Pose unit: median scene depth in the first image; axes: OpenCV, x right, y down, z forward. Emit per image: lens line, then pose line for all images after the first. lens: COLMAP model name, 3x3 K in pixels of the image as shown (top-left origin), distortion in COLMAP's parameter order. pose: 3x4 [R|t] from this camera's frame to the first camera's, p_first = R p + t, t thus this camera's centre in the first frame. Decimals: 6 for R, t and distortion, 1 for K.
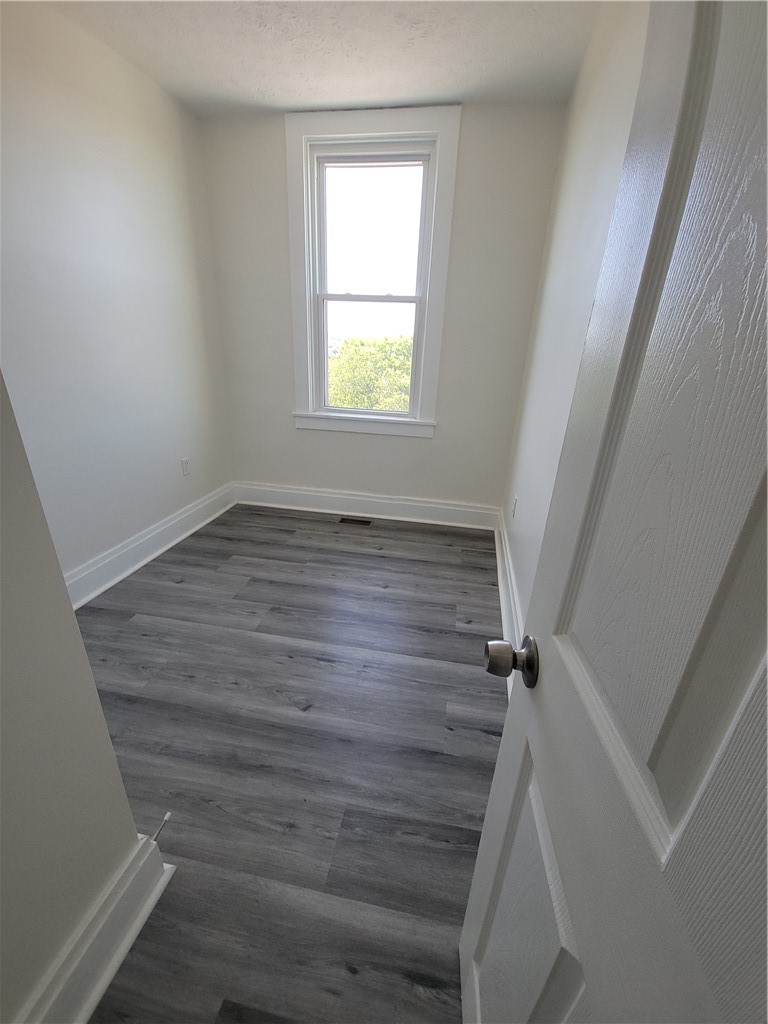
lens RADIAL K [[415.3, 0, 384.0], [0, 415.3, 512.0], [0, 0, 1]] dist [-0.001998, -0.000241]
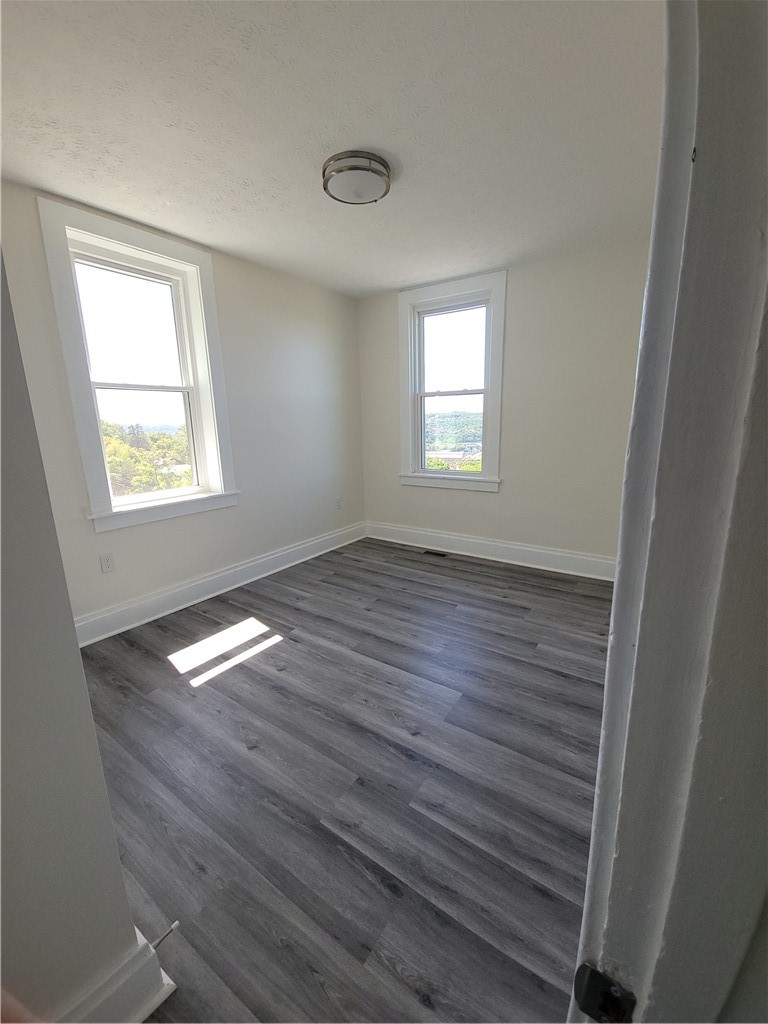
lens RADIAL K [[415.3, 0, 384.0], [0, 415.3, 512.0], [0, 0, 1]] dist [-0.001998, -0.000241]
pose [[0.899059, 0.039828, -0.436011, 0.349789], [-0.117425, 0.981304, -0.152493, 0.111876], [0.421786, 0.188299, 0.886927, -0.247156]]
